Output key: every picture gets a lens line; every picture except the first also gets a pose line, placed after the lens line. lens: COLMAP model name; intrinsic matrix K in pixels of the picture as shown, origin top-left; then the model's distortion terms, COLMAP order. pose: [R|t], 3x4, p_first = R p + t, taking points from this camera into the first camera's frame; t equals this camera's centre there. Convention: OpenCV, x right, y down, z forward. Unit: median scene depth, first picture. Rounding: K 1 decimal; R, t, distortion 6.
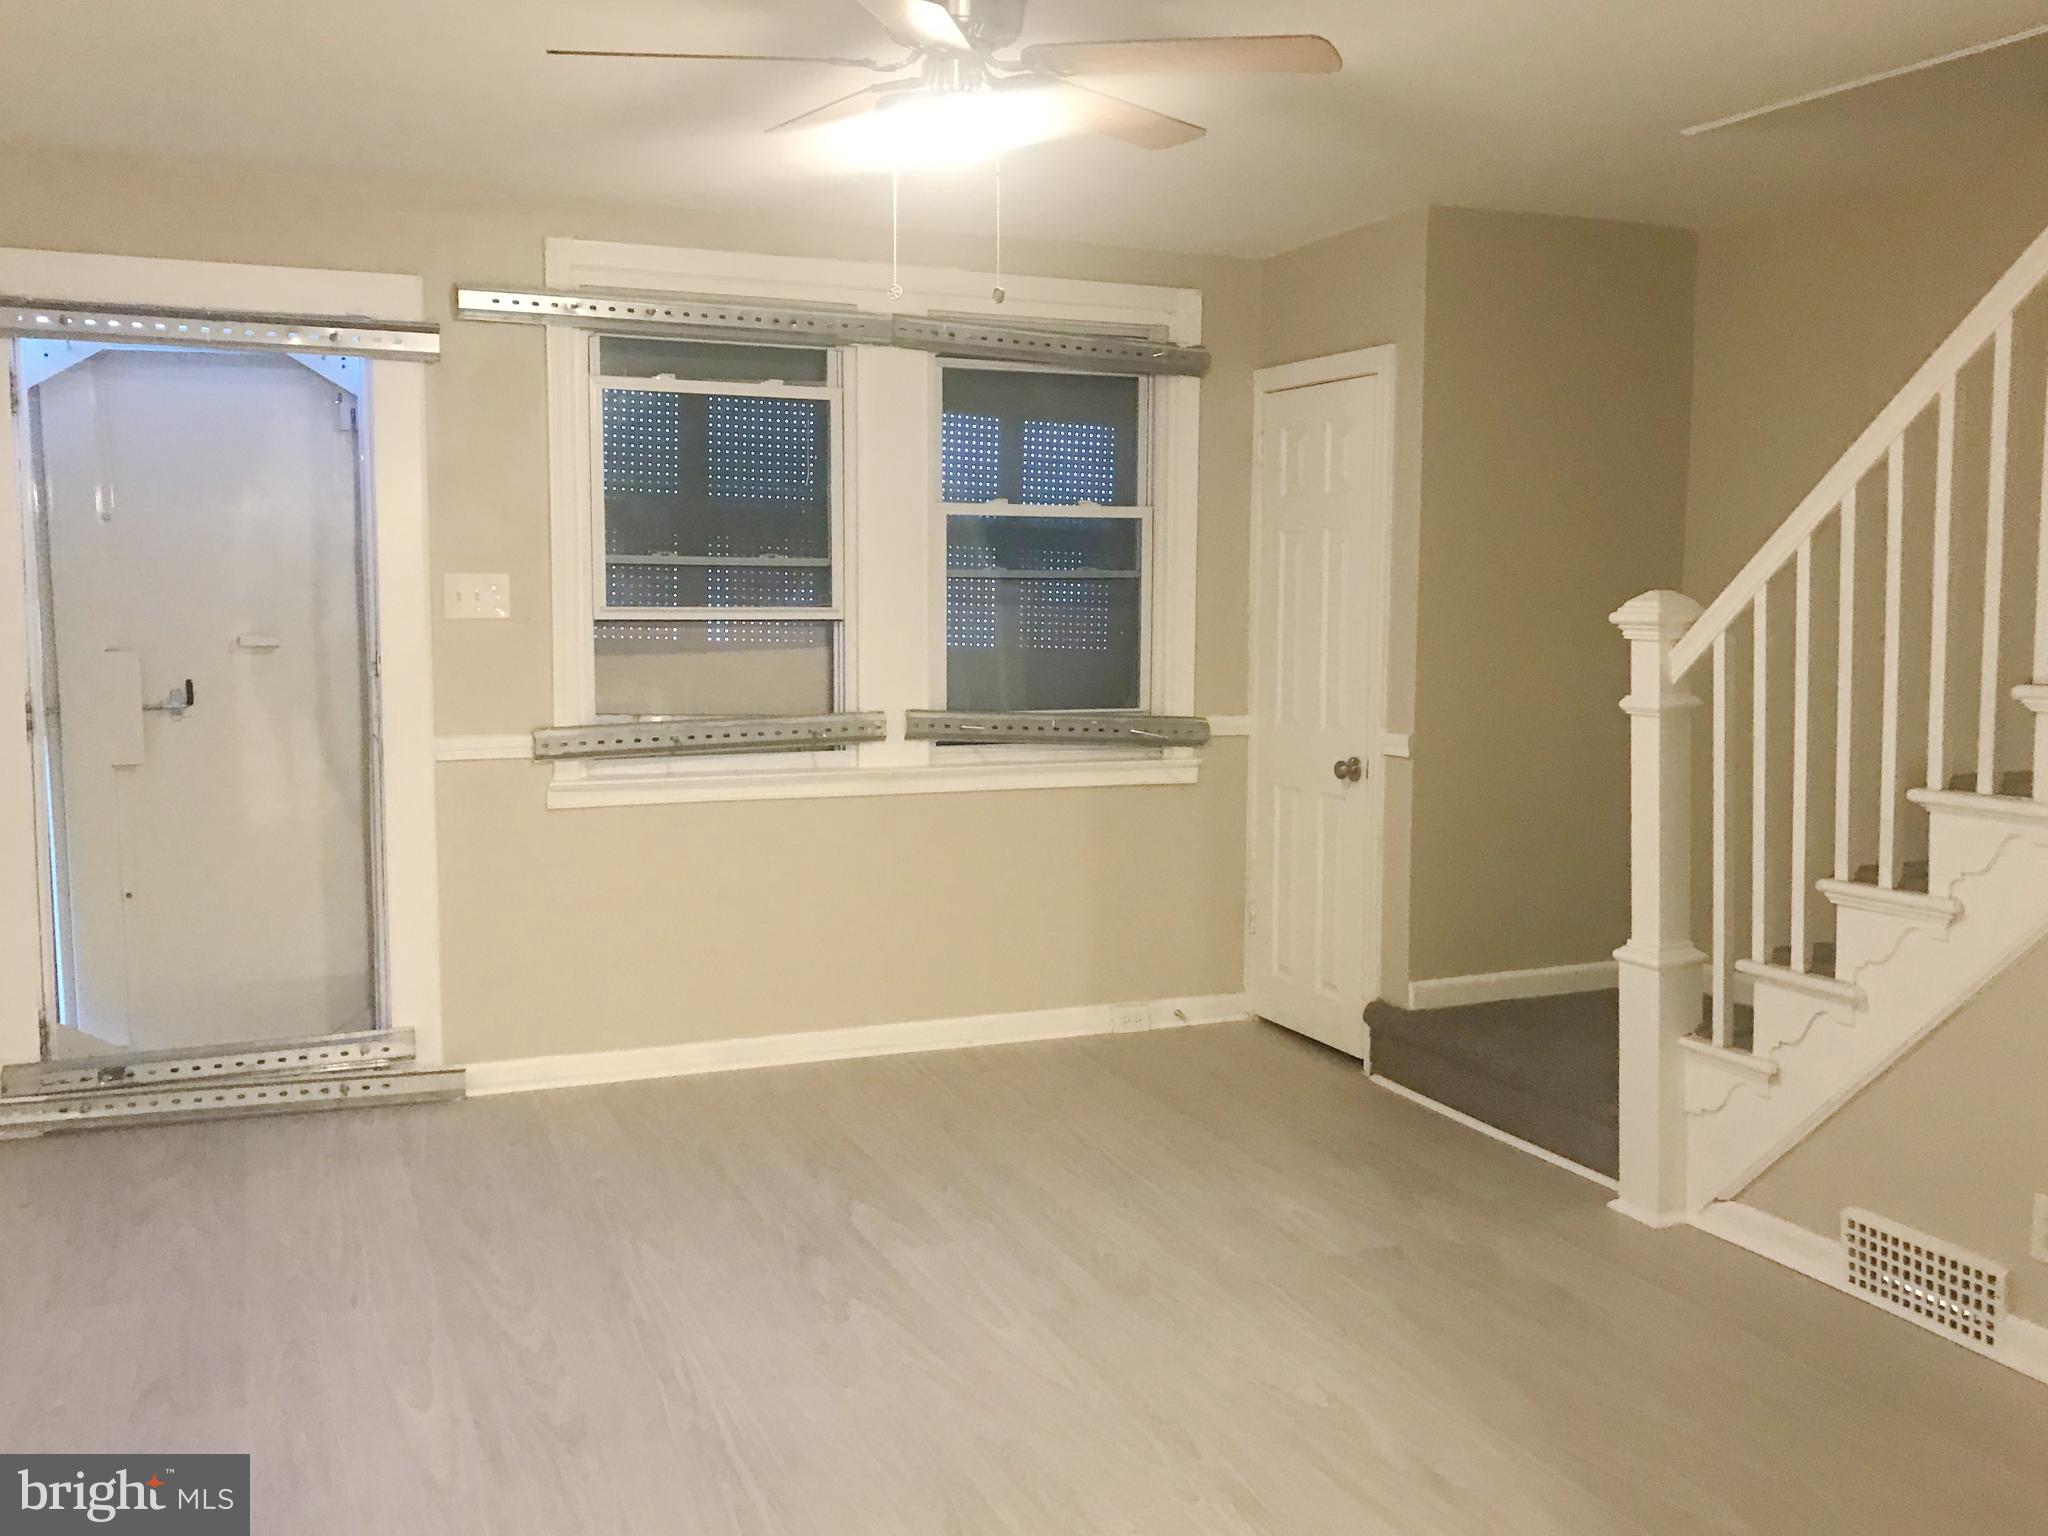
lens RADIAL K [[1878.8, 0, 1024.9], [0, 1878.8, 755.0], [0, 0, 1]] dist [0.091760, -0.166728]
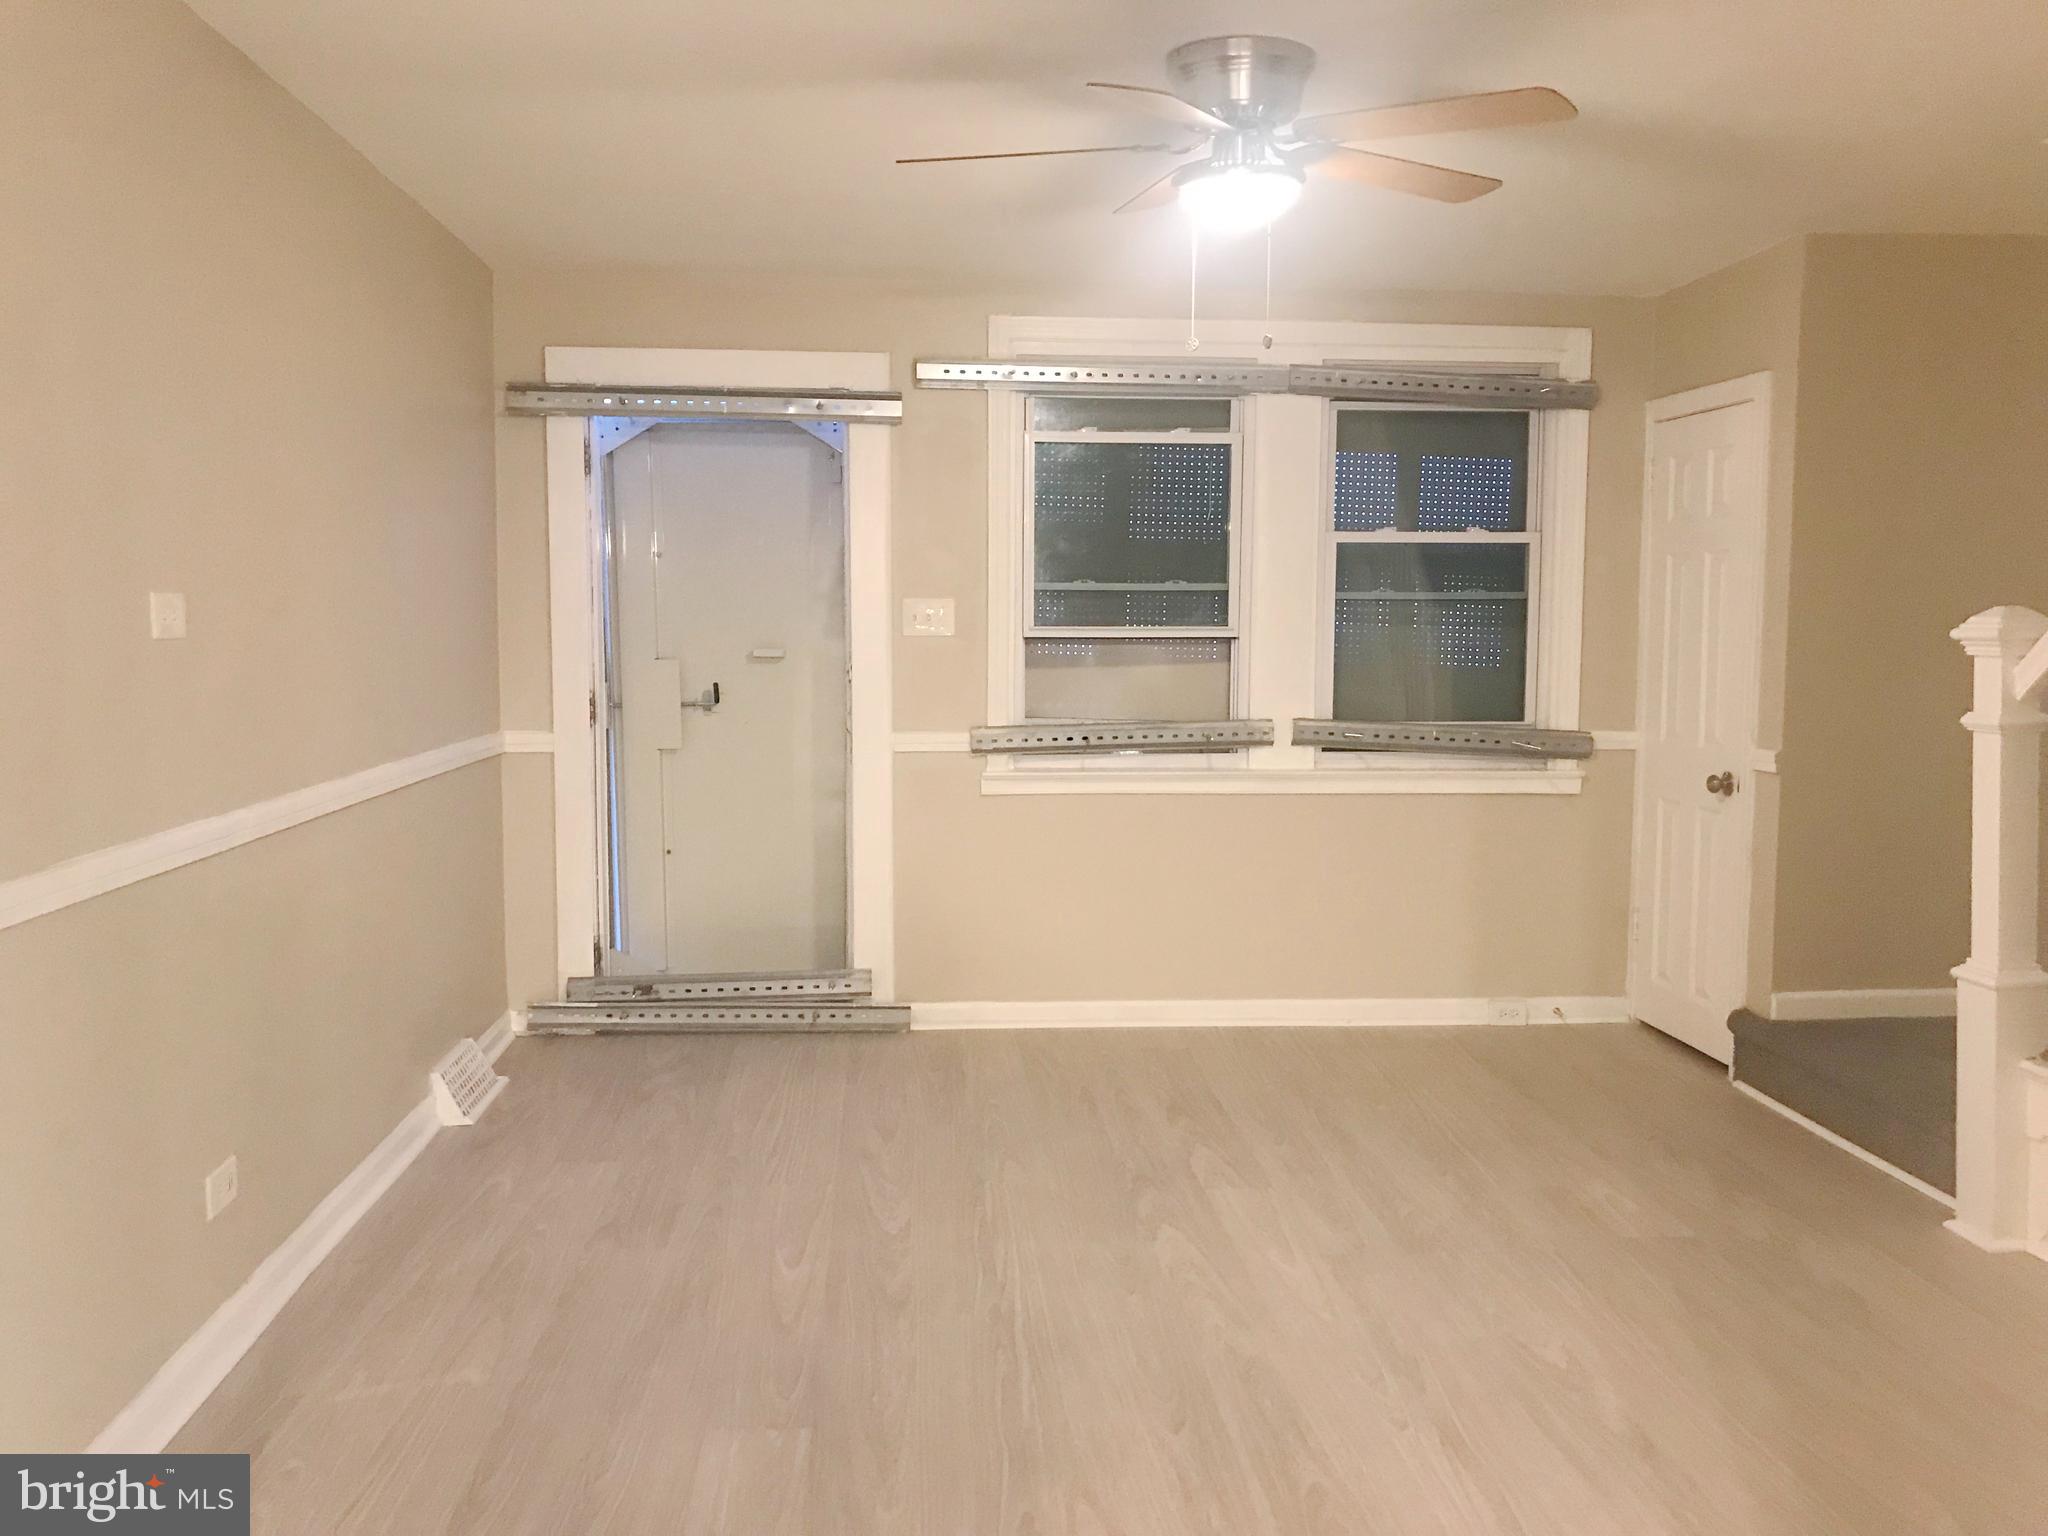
lens RADIAL K [[1698.1, 0, 1022.5], [0, 1698.1, 755.6], [0, 0, 1]] dist [0.087000, -0.100551]
pose [[0.950795, 0.025602, -0.308762, 0.103039], [-0.028492, 0.999582, -0.004854, 0.008165], [0.308509, 0.013412, 0.951127, -0.012255]]
